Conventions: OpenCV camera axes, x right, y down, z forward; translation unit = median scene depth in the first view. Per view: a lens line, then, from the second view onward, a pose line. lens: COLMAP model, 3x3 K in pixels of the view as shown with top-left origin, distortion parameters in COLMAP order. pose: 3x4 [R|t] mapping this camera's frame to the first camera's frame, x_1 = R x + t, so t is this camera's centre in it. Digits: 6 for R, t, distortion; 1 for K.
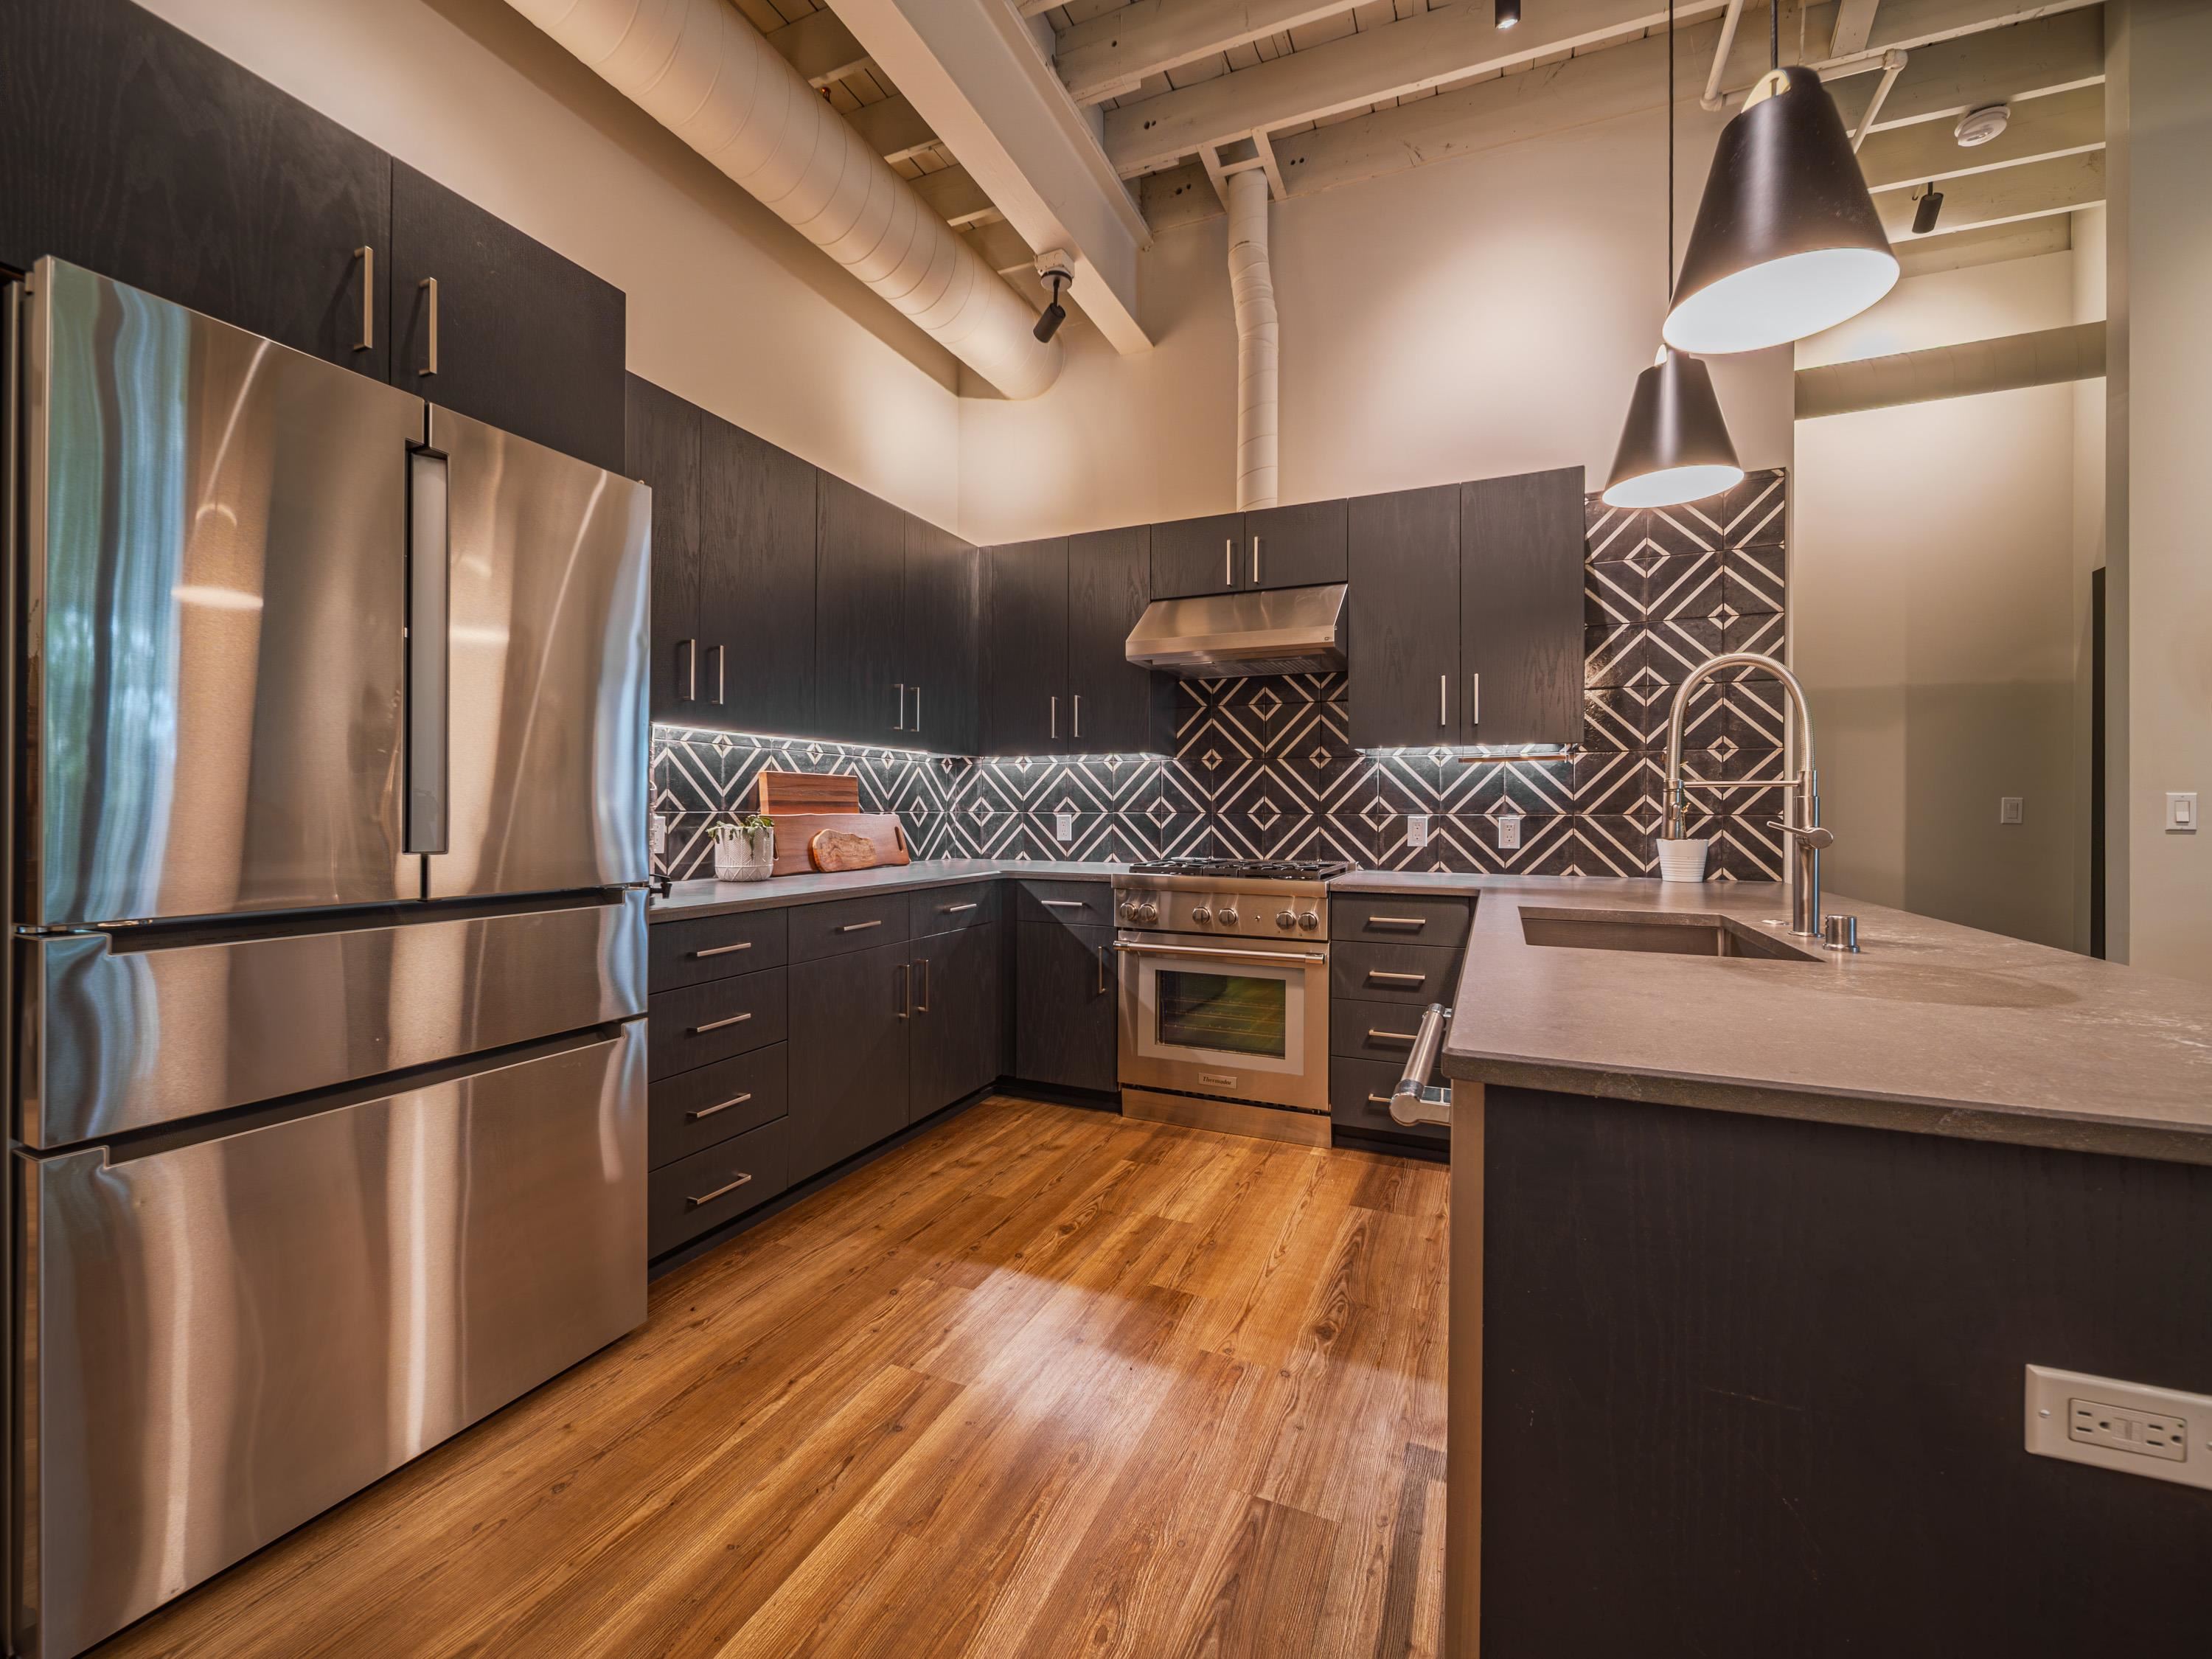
lens RADIAL K [[911.1, 0, 1096.0], [0, 911.1, 817.2], [0, 0, 1]] dist [0.000596, -0.001720]
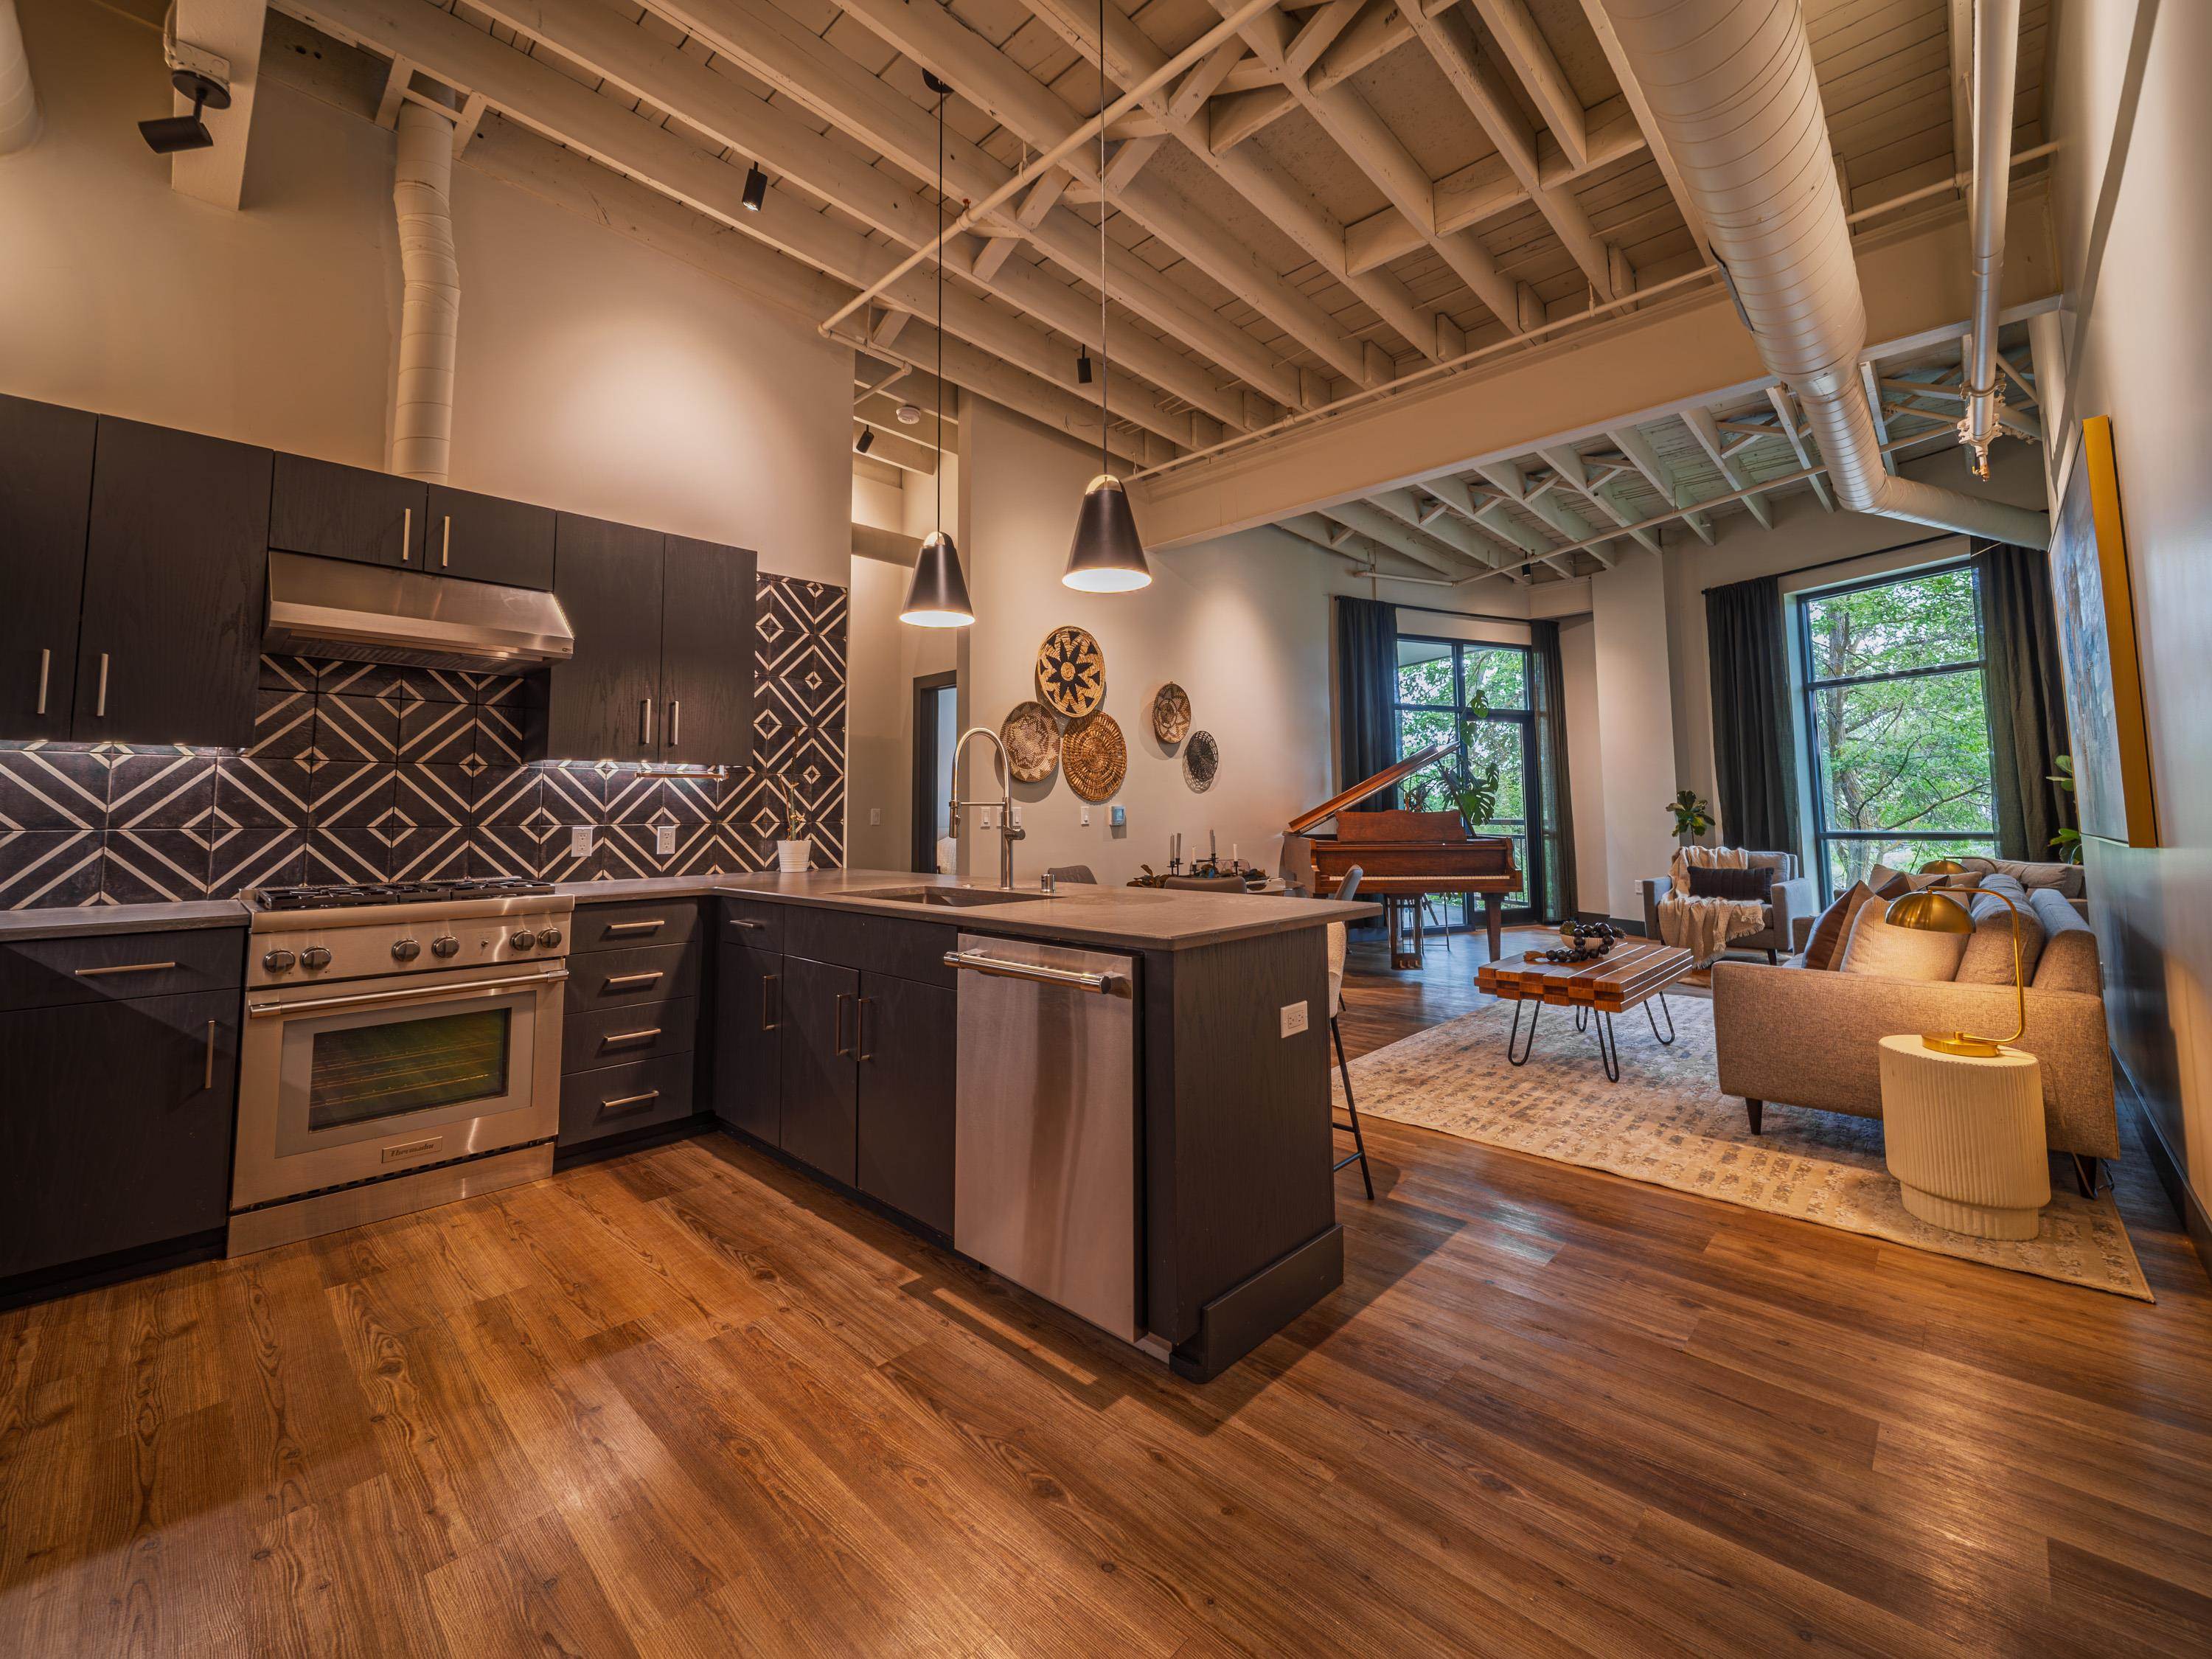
lens RADIAL K [[911.1, 0, 1079.6], [0, 911.1, 748.8], [0, 0, 1]] dist [0.000596, -0.001720]
pose [[0.349217, 0.063037, 0.934919, -0.423853], [0.015517, 0.997209, -0.073033, -0.005417], [-0.936913, 0.040012, 0.347264, 0.116537]]
